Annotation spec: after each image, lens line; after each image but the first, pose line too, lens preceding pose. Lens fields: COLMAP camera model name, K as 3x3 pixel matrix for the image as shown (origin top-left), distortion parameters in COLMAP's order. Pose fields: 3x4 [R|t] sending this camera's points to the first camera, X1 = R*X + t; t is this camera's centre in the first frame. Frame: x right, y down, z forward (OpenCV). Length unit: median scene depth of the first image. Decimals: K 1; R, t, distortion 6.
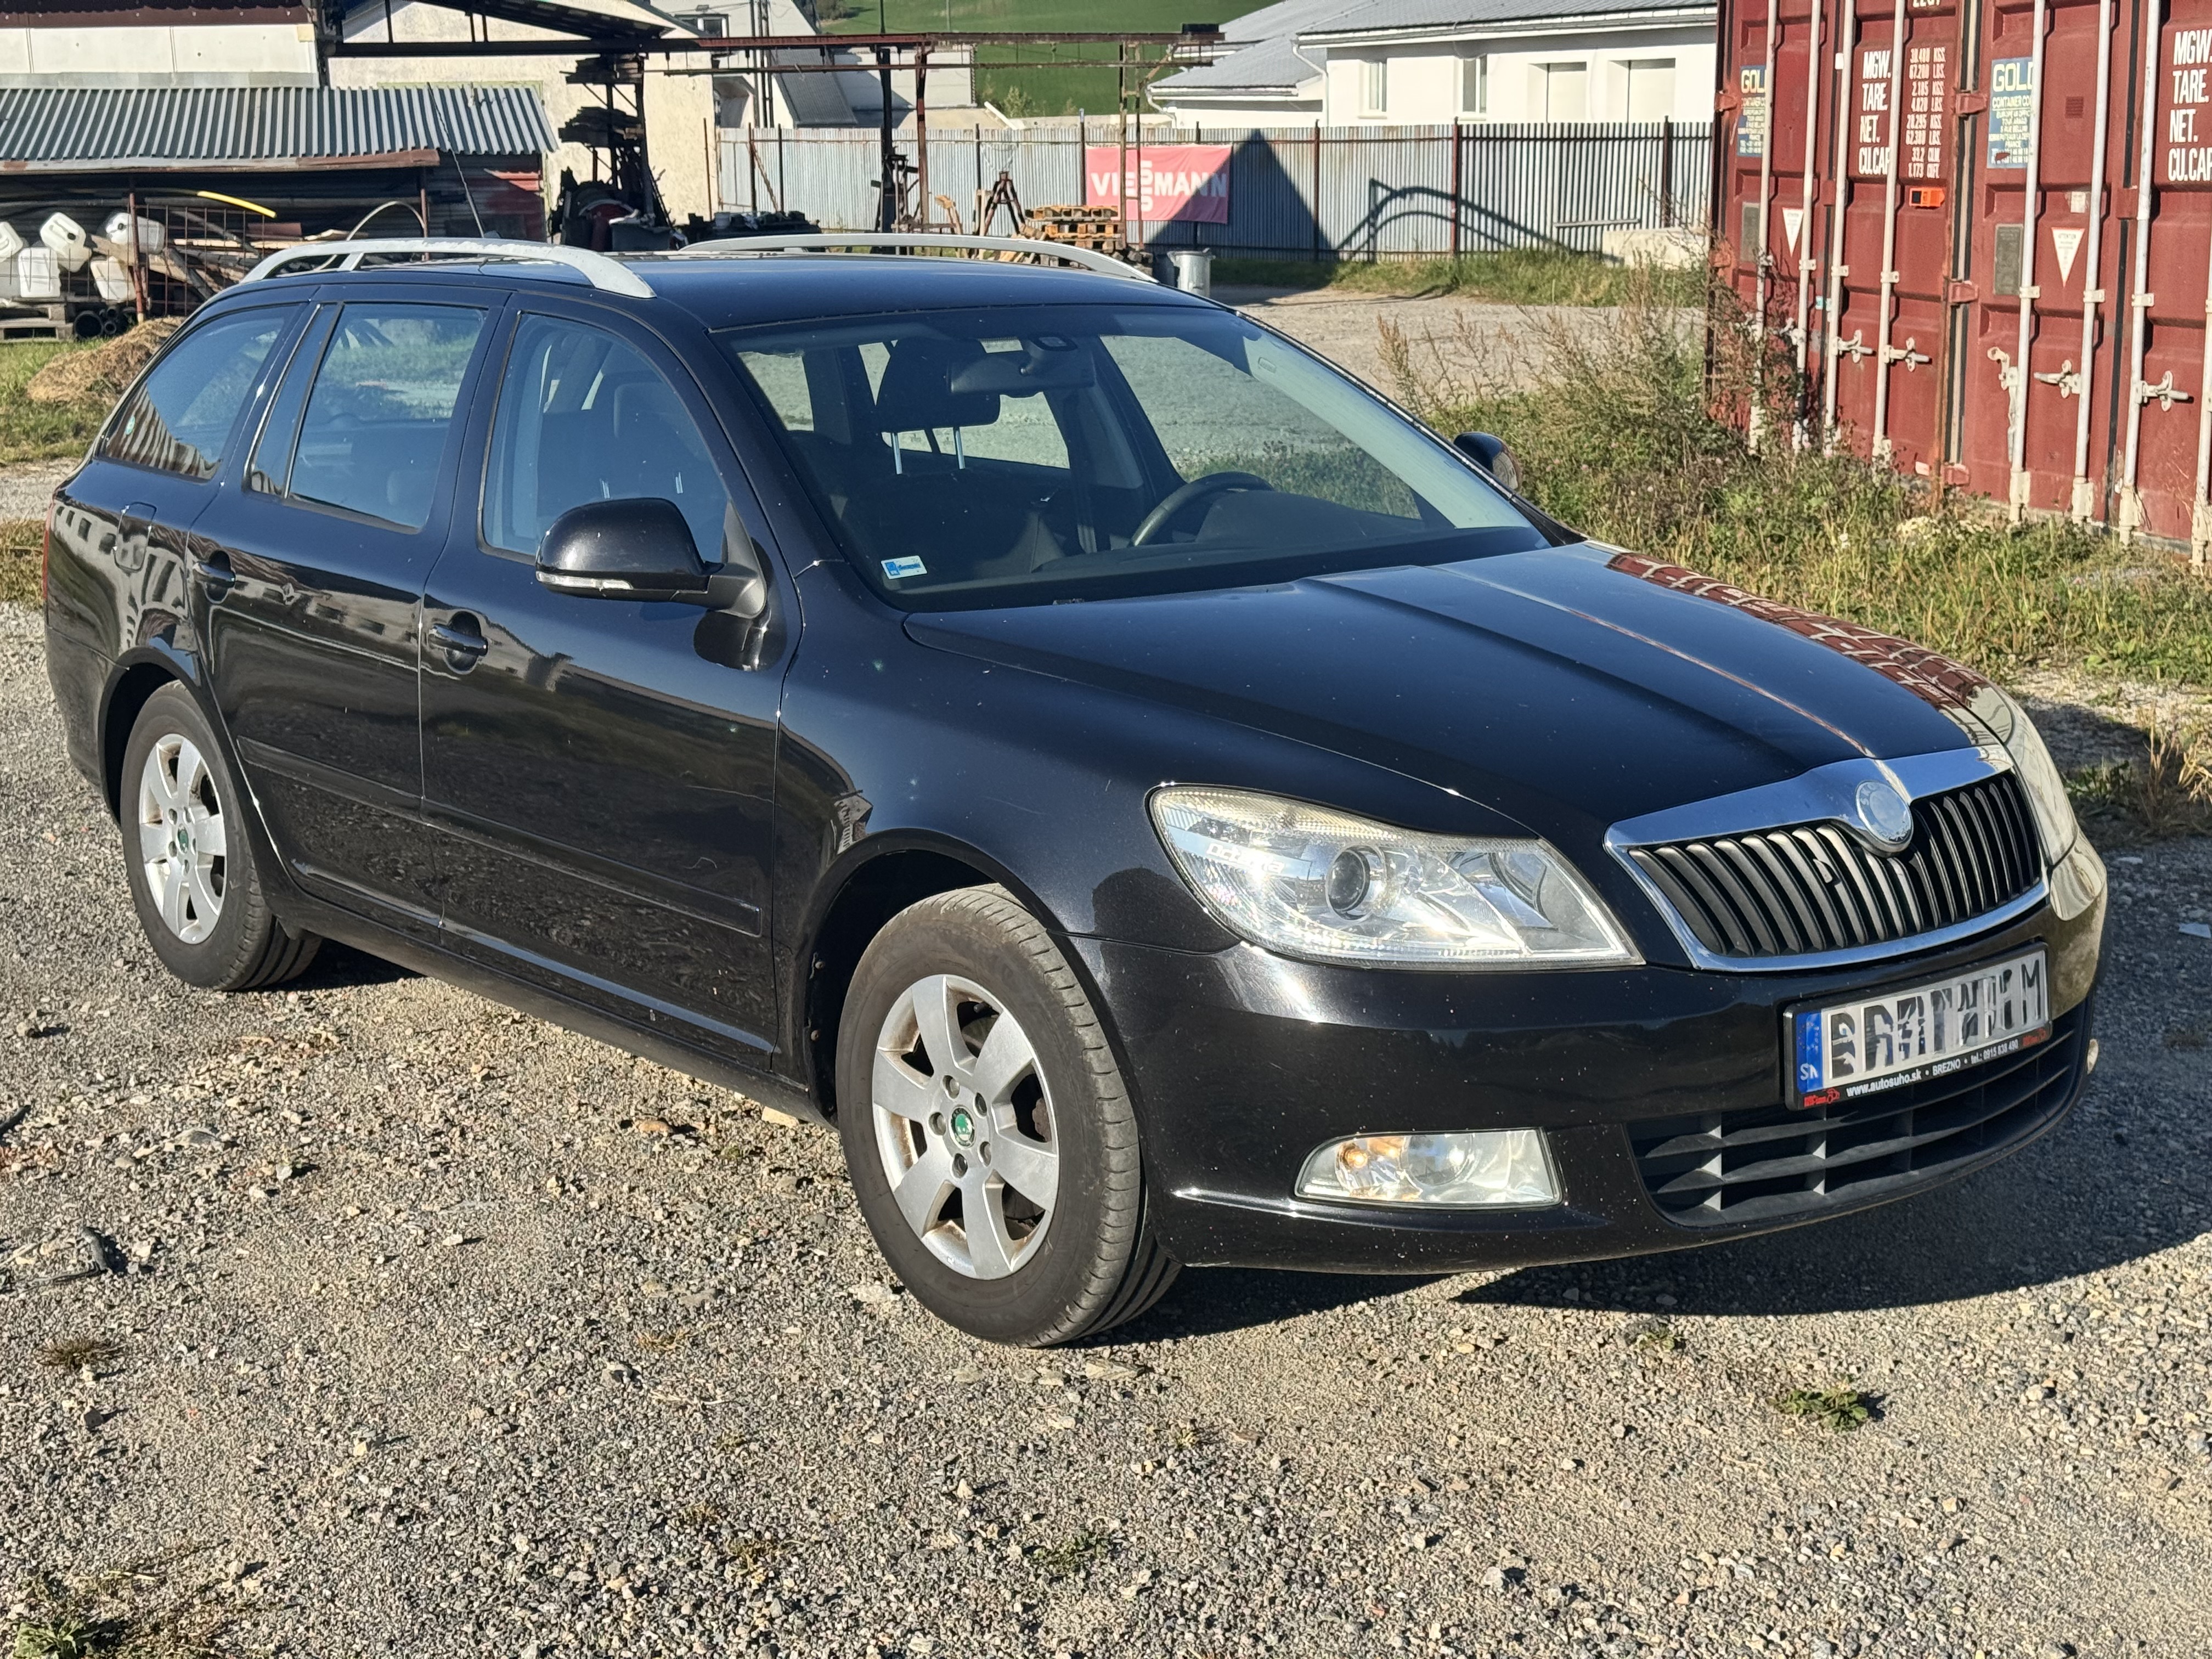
lens RADIAL K [[3183.8, 0, 1106.0], [0, 3183.8, 829.5], [0, 0, 1]] dist [0.077043, -0.103436]
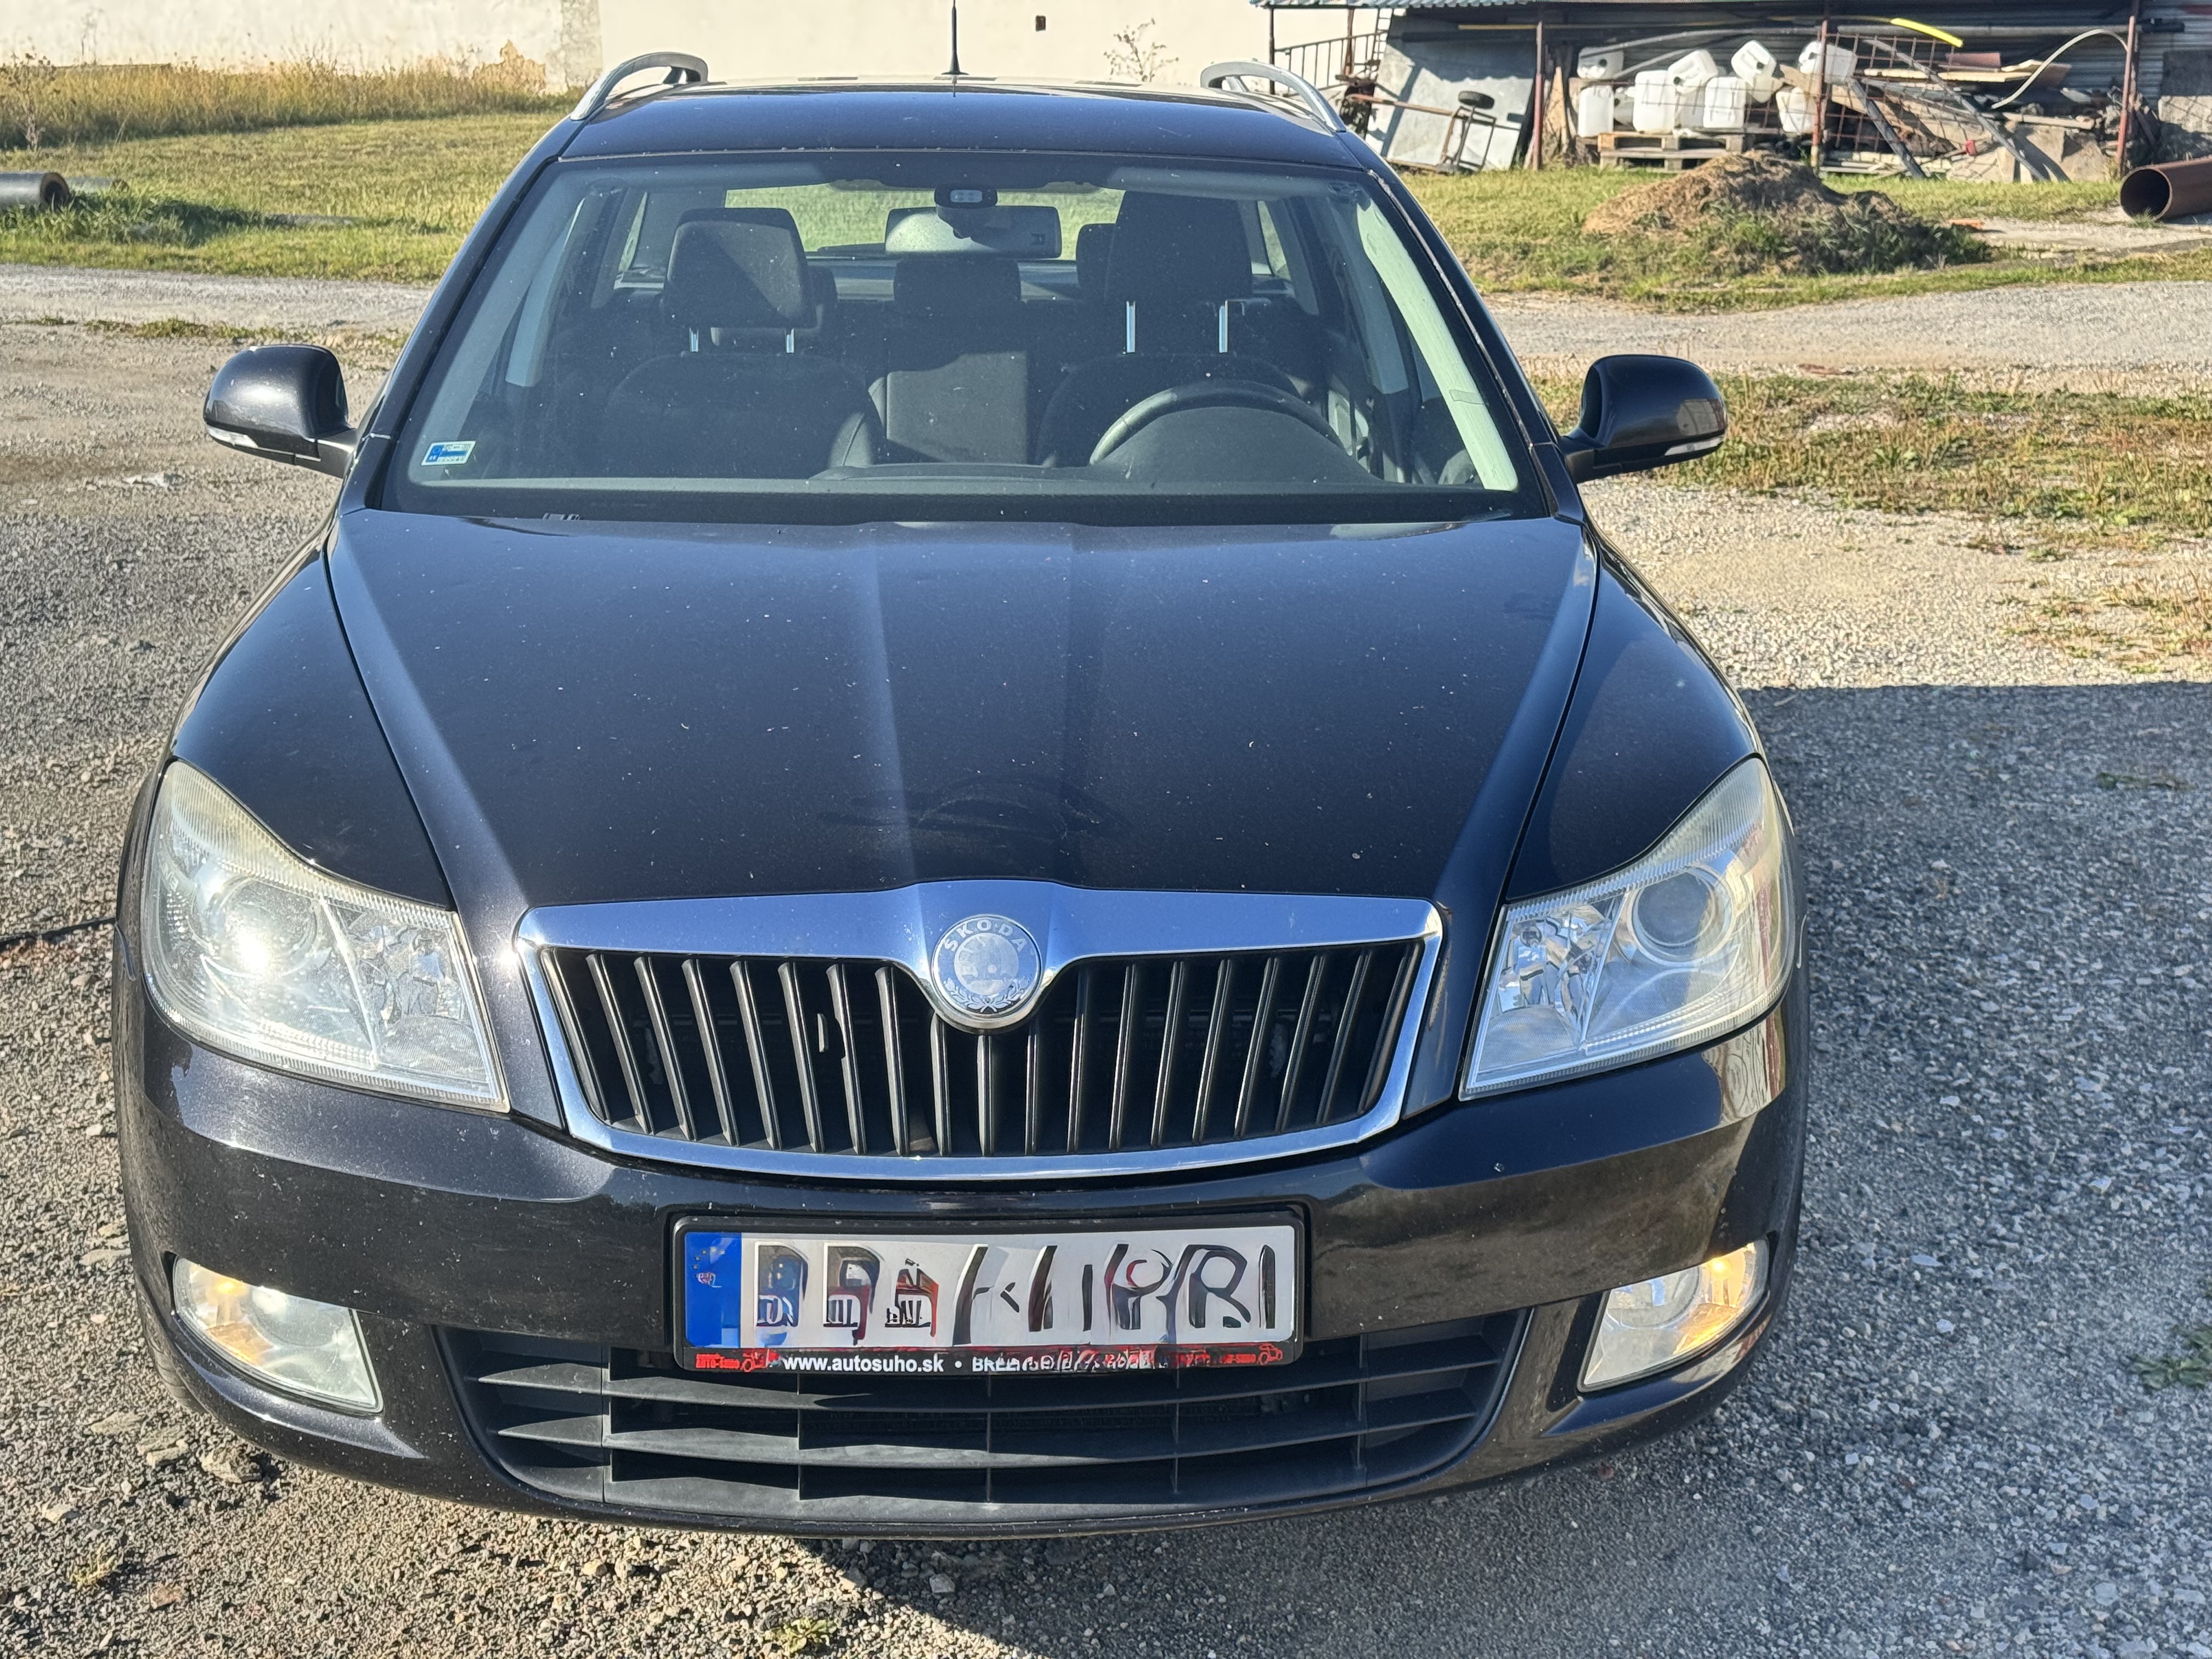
lens RADIAL K [[3183.8, 0, 1106.0], [0, 3183.8, 829.5], [0, 0, 1]] dist [0.077043, -0.103436]
pose [[0.807967, 0.153335, -0.568926, 0.109338], [-0.124639, 0.988174, 0.089321, -0.016314], [0.575894, -0.001259, 0.817523, 0.082385]]
